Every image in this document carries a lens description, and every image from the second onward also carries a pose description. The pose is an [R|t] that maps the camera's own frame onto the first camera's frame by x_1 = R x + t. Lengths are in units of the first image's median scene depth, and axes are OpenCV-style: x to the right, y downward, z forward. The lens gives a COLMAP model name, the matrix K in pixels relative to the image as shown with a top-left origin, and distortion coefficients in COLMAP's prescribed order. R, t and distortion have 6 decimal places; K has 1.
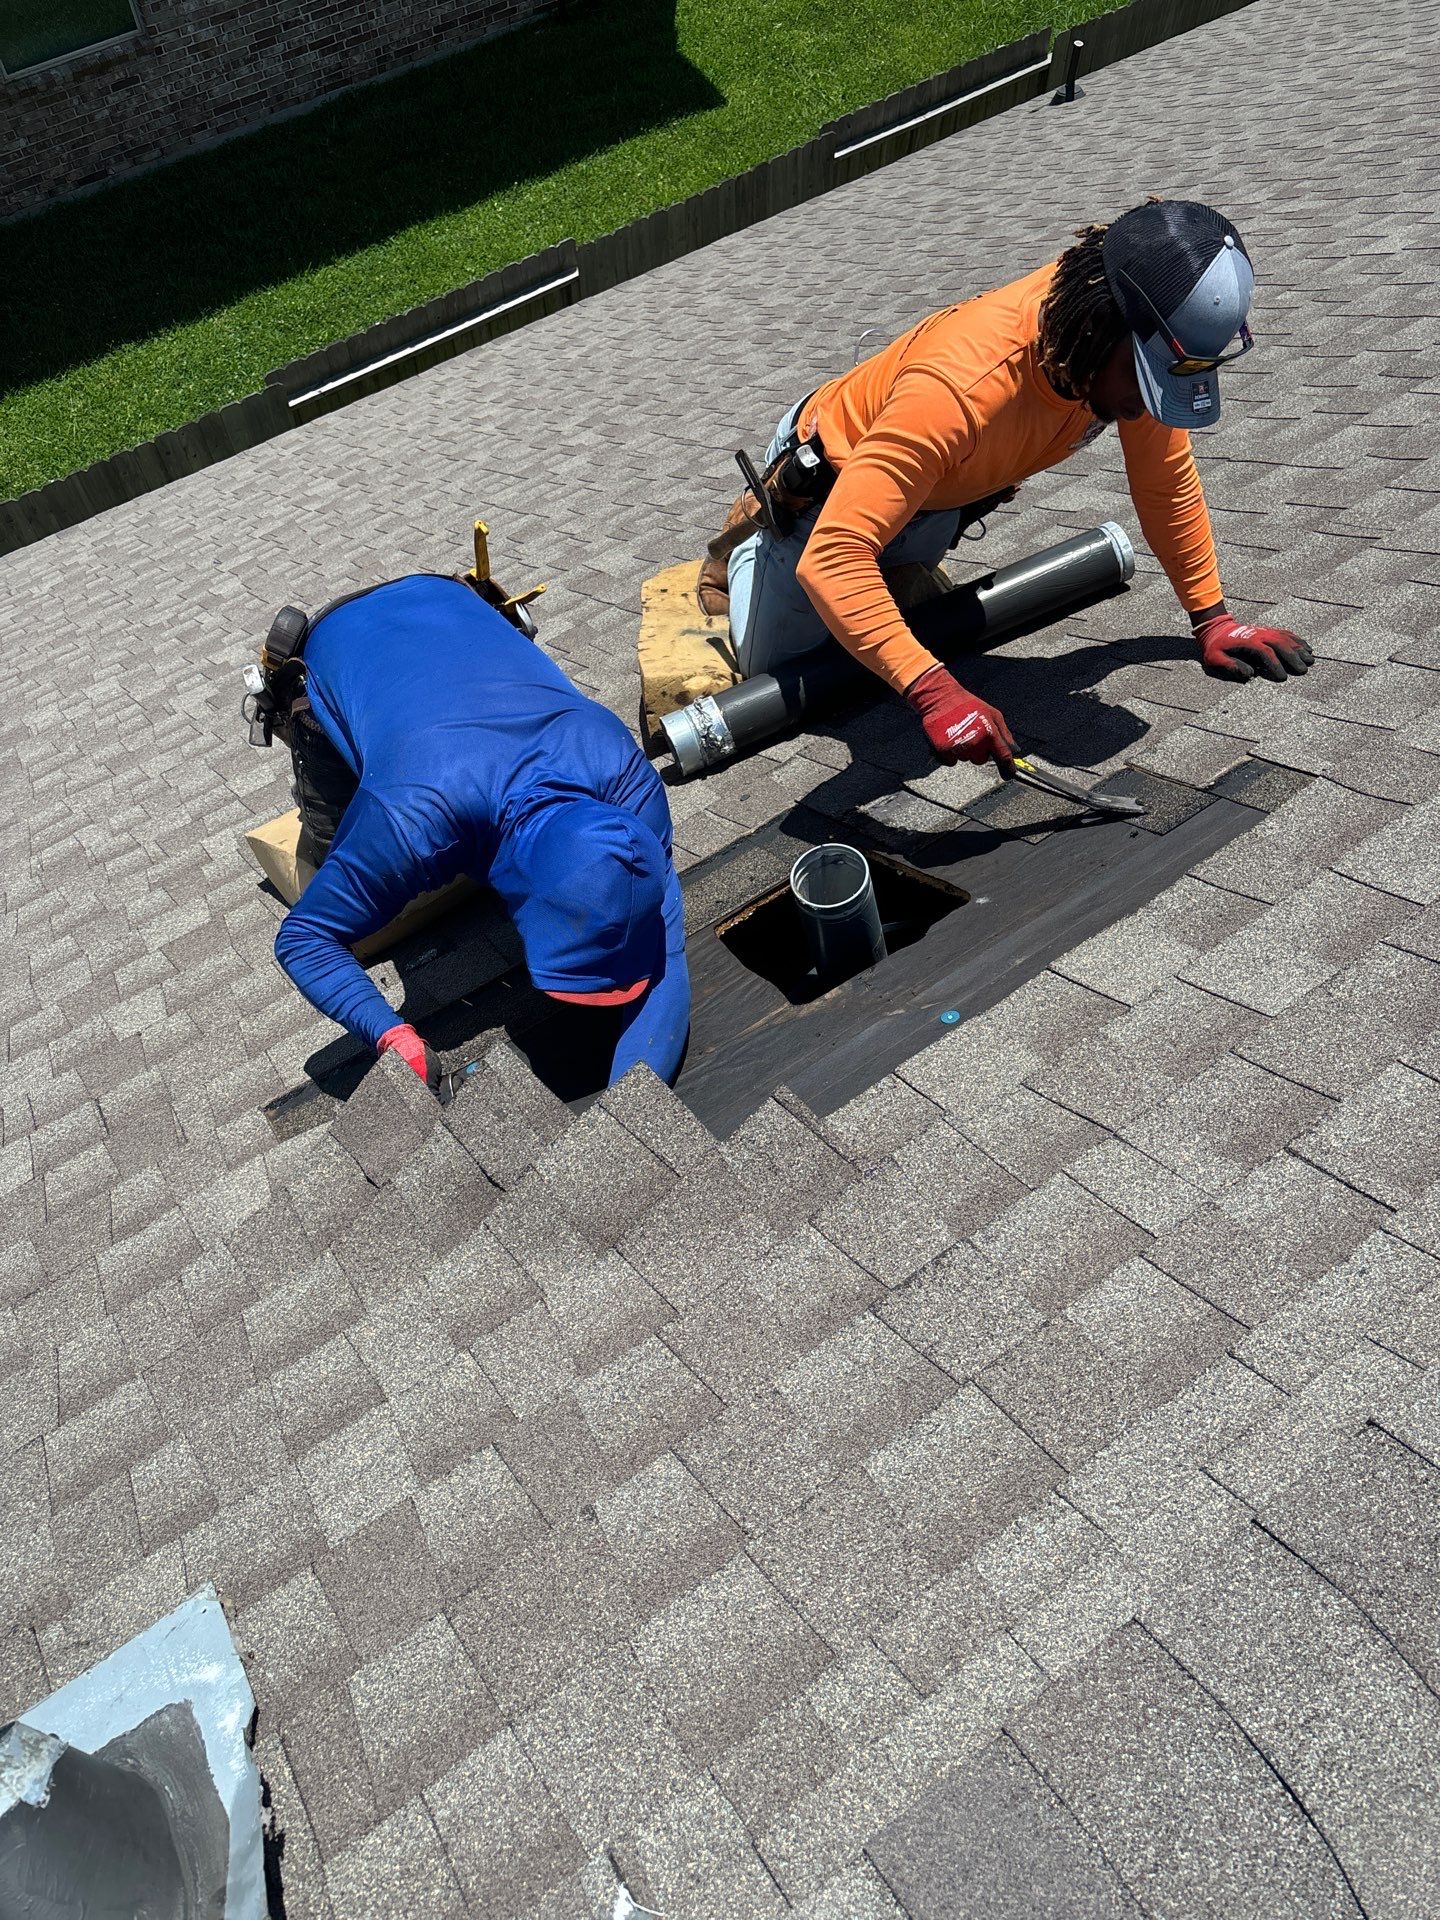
lens RADIAL K [[1459.1, 0, 714.6], [0, 1459.1, 958.1], [0, 0, 1]] dist [0.032915, -0.034899]
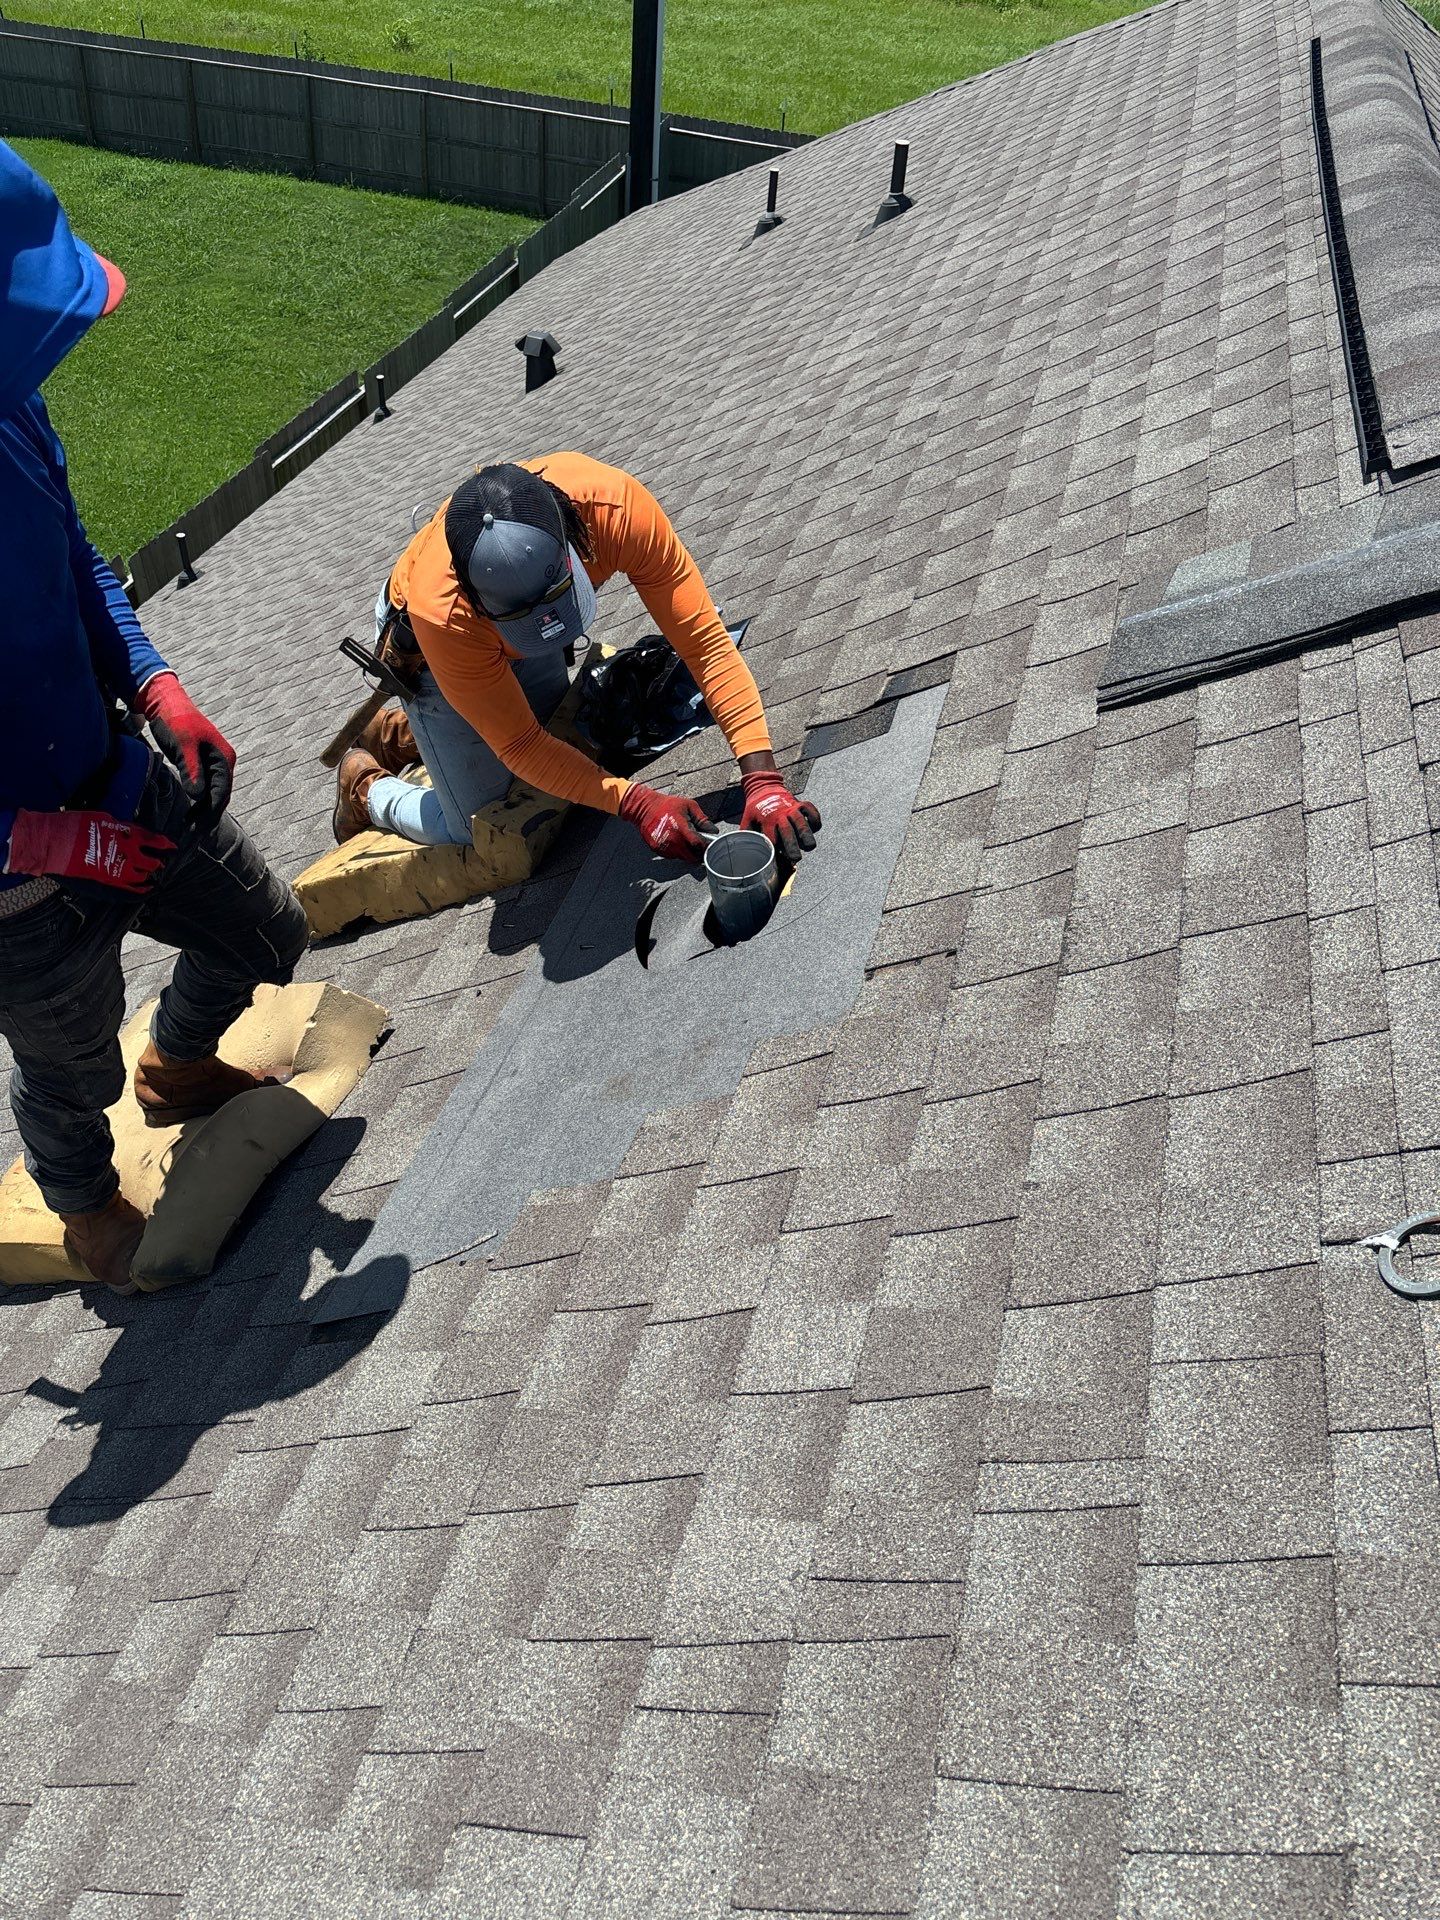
lens RADIAL K [[1459.1, 0, 720.1], [0, 1459.1, 961.4], [0, 0, 1]] dist [0.032915, -0.034899]
pose [[0.769815, -0.399640, 0.497668, -0.585213], [0.532913, 0.831559, -0.156570, 0.229422], [-0.351269, 0.385744, 0.853119, 0.075626]]
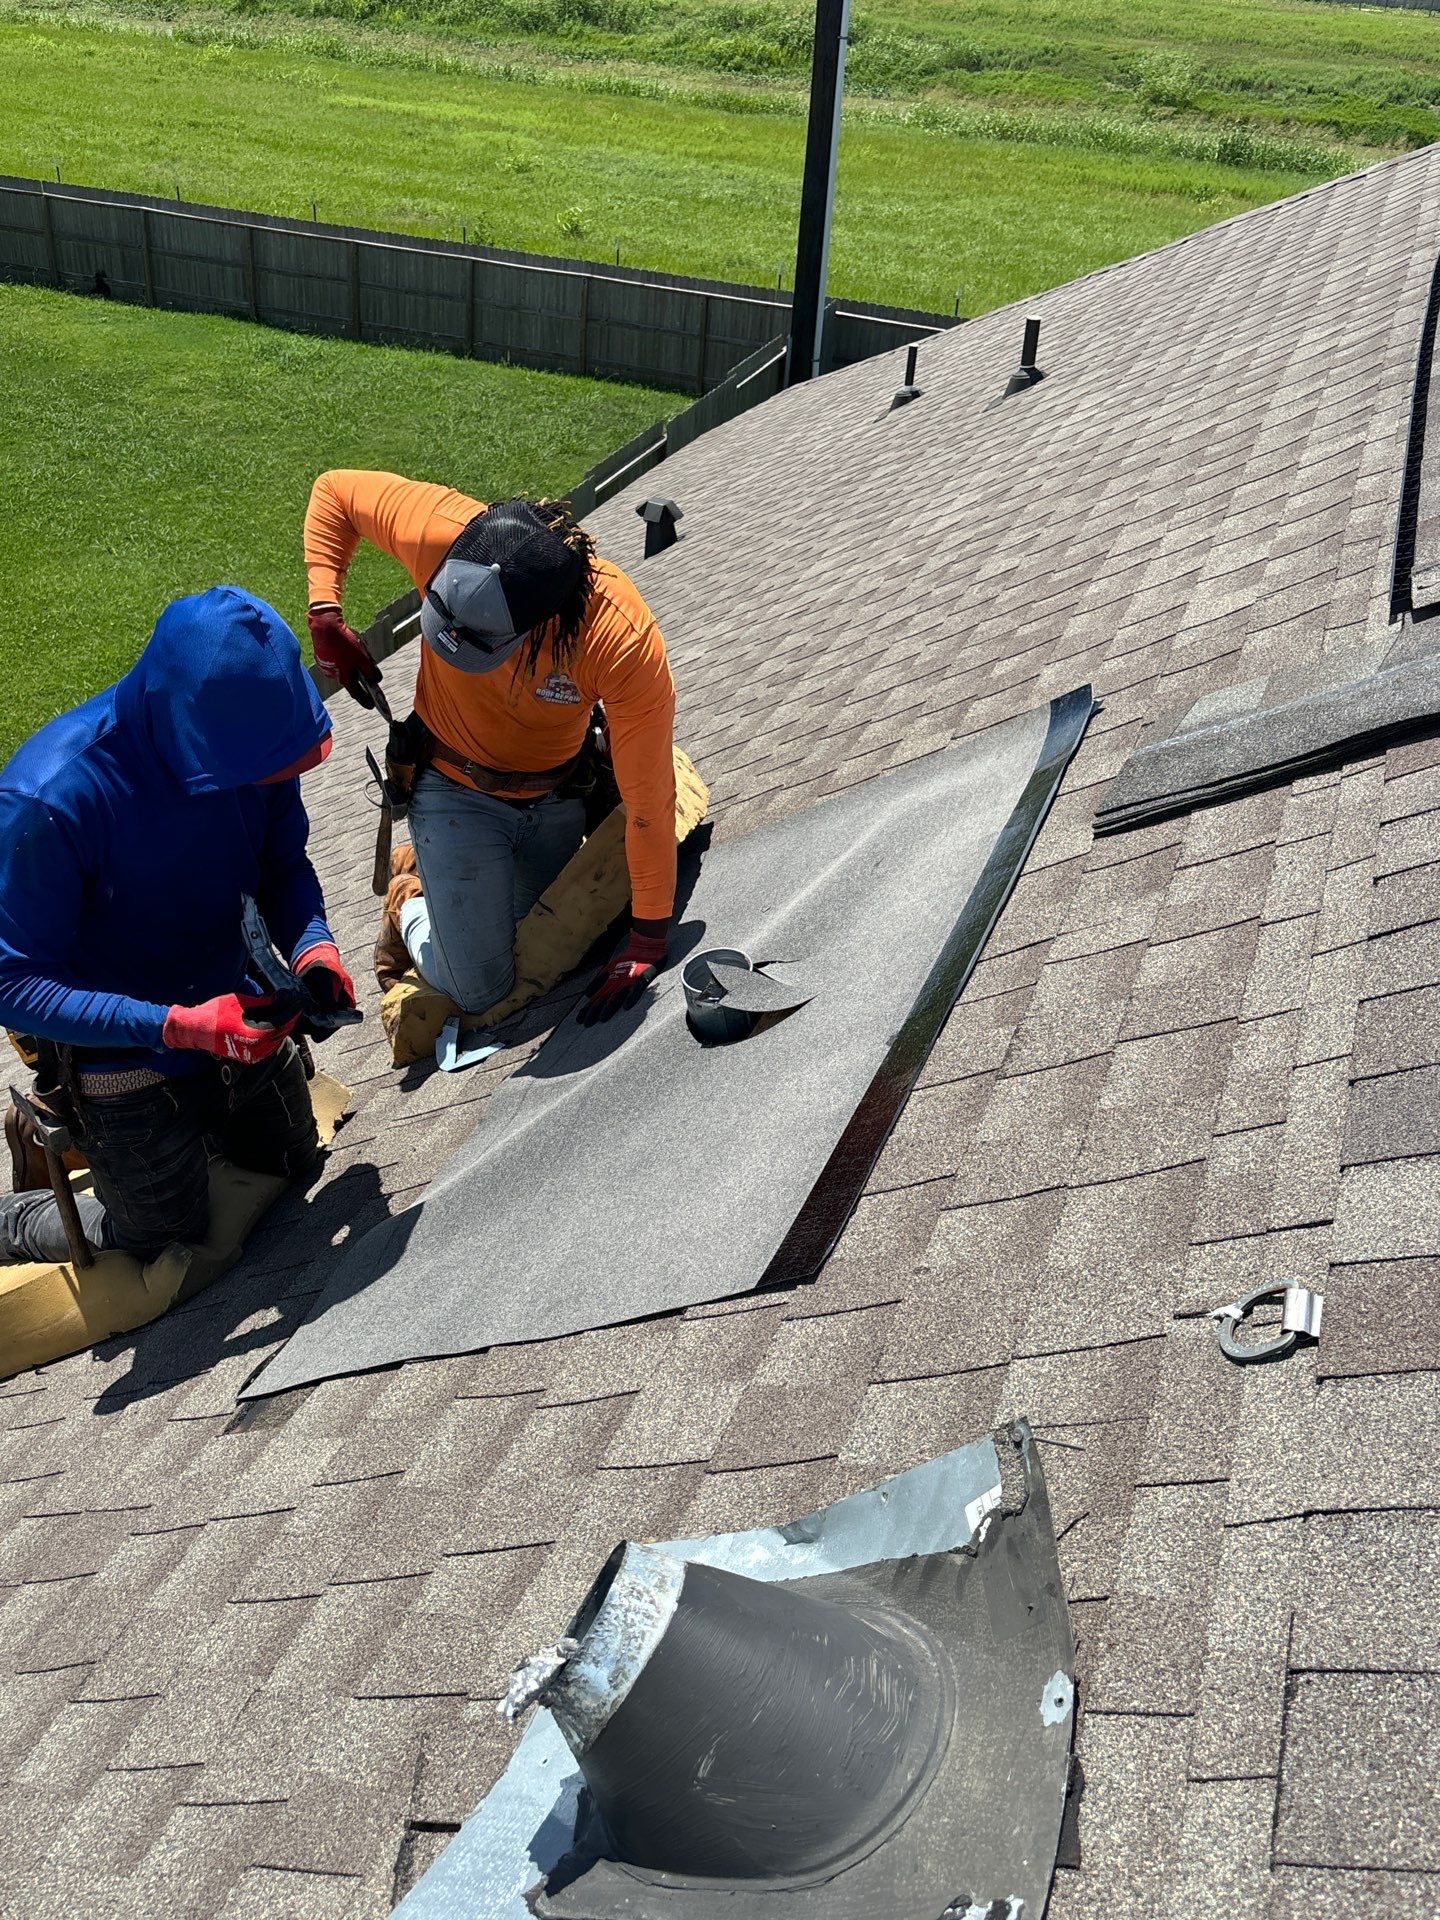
lens RADIAL K [[1641.1, 0, 726.1], [0, 1641.1, 949.4], [0, 0, 1]] dist [0.026855, -0.021863]
pose [[0.830743, -0.284266, 0.478601, -0.557705], [0.467841, 0.822452, -0.323570, 0.402041], [-0.301646, 0.492712, 0.816238, -0.024771]]
